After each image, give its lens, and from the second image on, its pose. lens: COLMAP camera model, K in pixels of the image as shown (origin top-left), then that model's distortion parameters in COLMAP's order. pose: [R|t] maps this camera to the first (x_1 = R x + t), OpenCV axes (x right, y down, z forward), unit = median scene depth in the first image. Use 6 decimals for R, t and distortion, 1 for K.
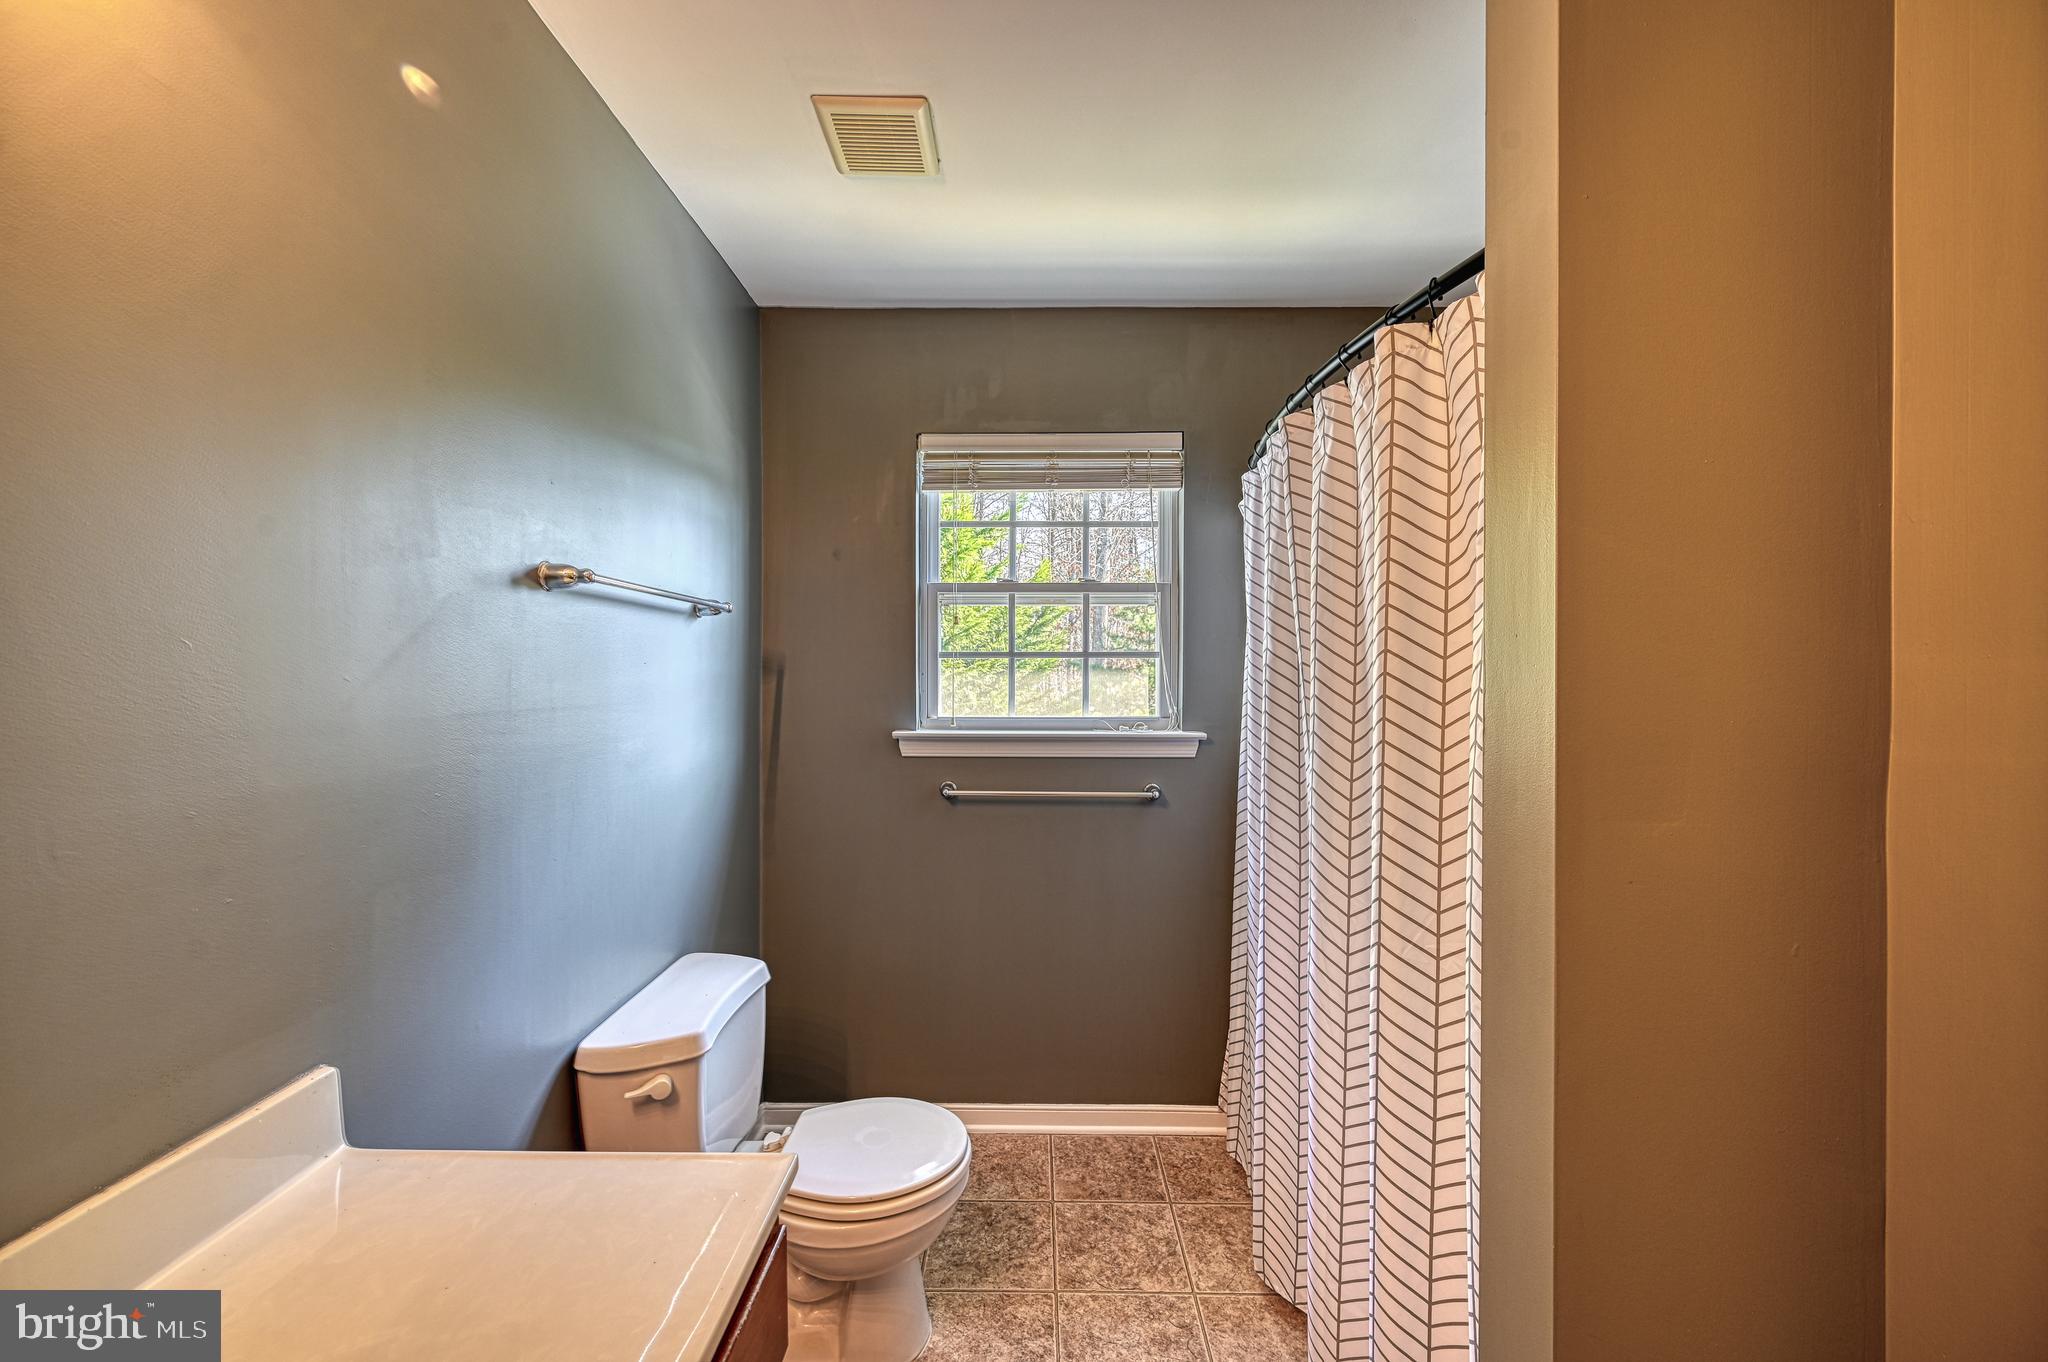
lens RADIAL K [[811.0, 0, 1014.4], [0, 811.0, 671.3], [0, 0, 1]] dist [-0.005005, 0.000226]
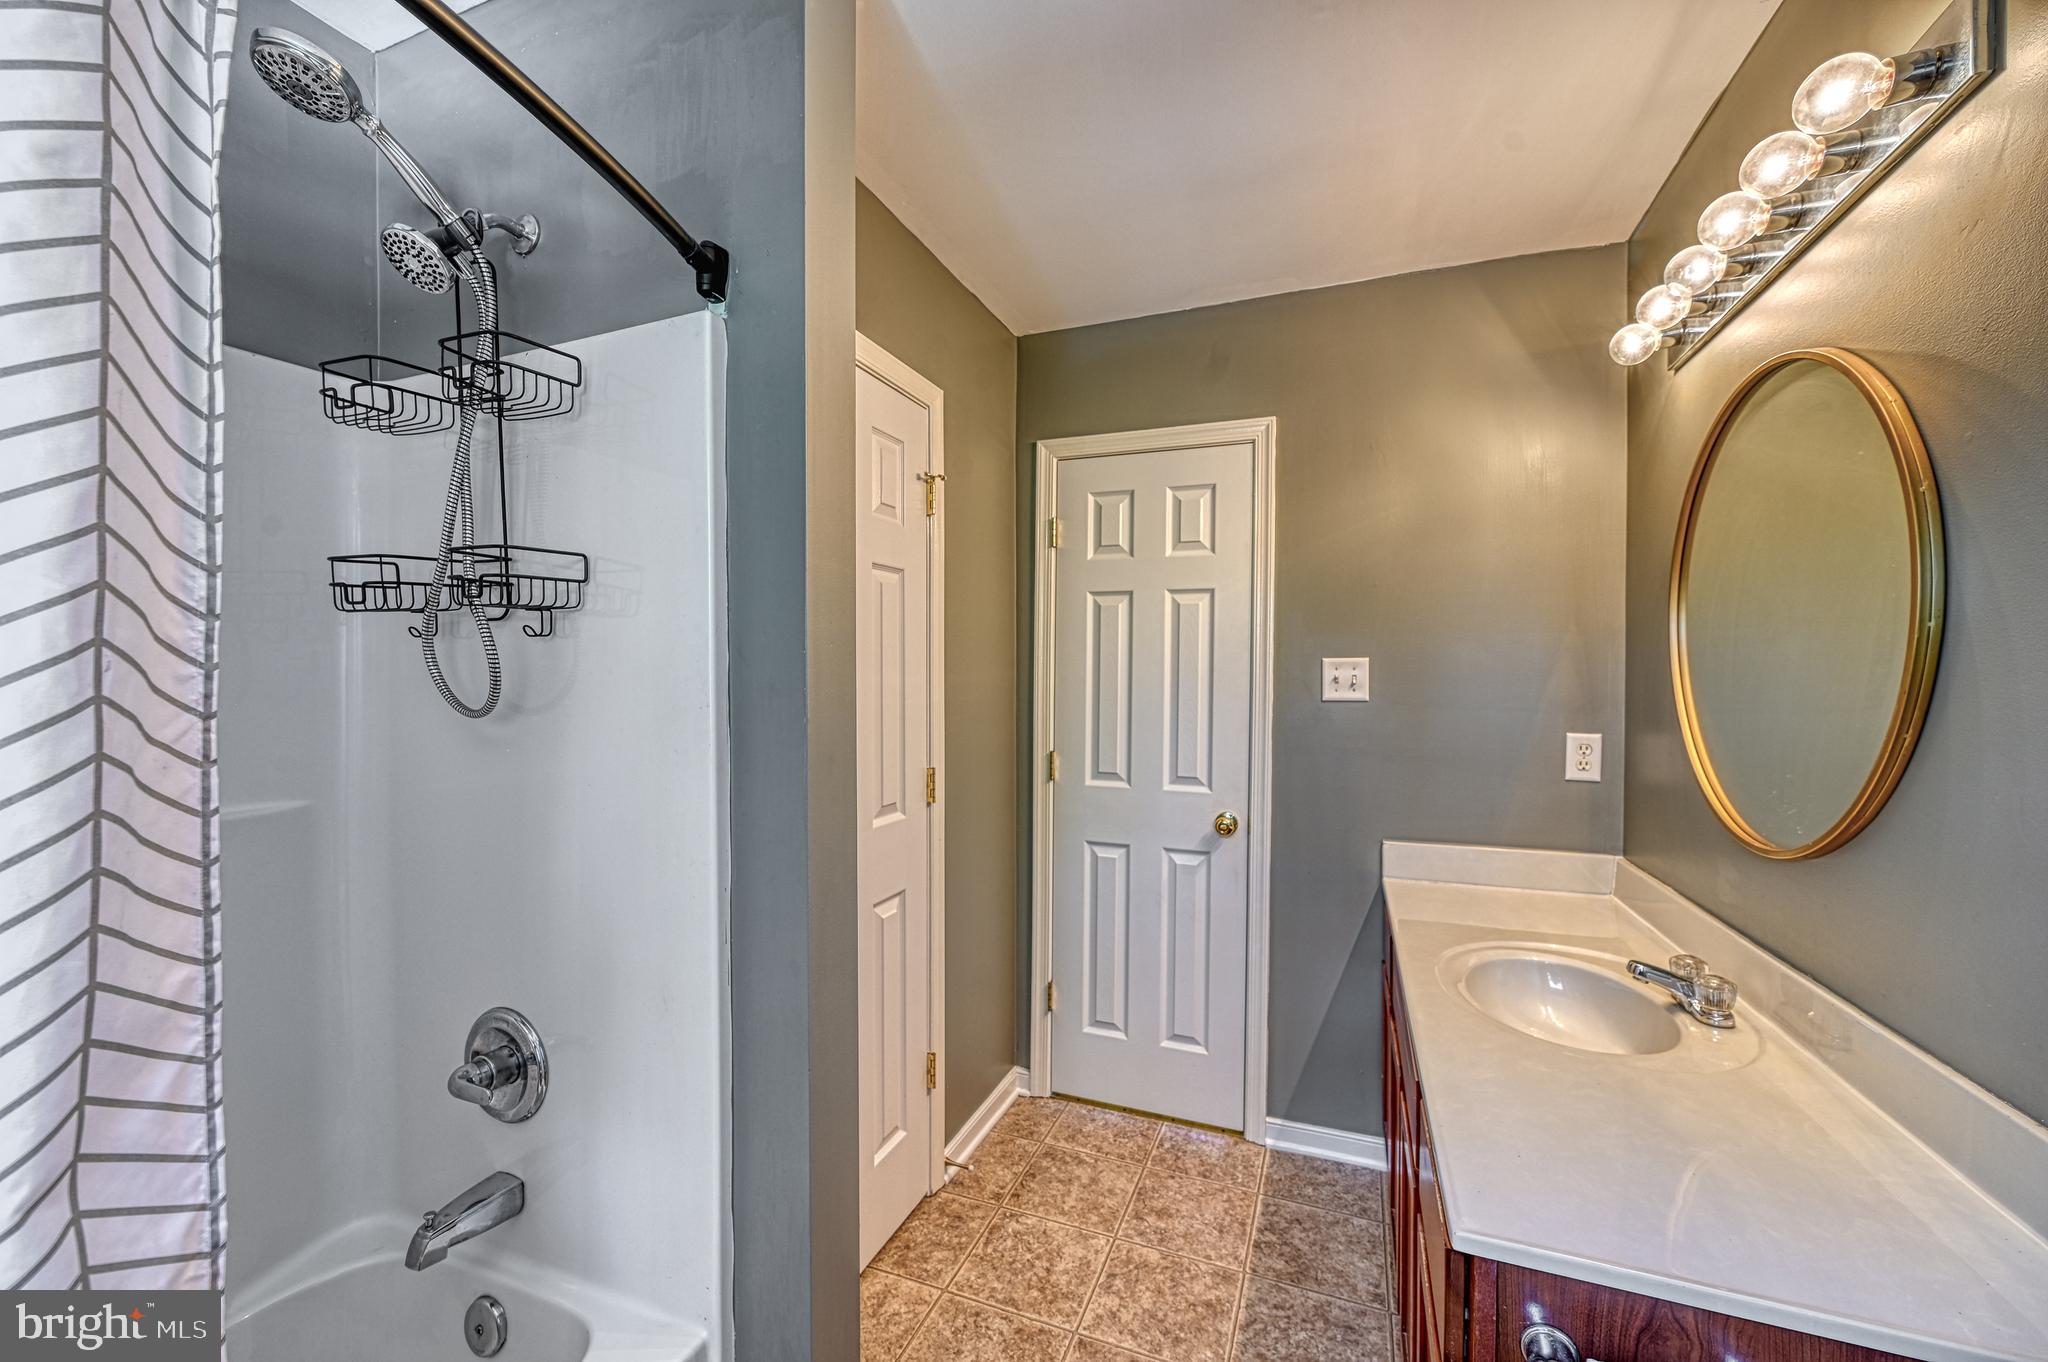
lens RADIAL K [[811.0, 0, 1022.1], [0, 811.0, 676.0], [0, 0, 1]] dist [-0.005005, 0.000226]
pose [[-0.936544, -0.005341, 0.350510, -0.040093], [-0.008751, 0.999929, -0.008143, 0.014122], [-0.350441, -0.010694, -0.936524, 2.011081]]
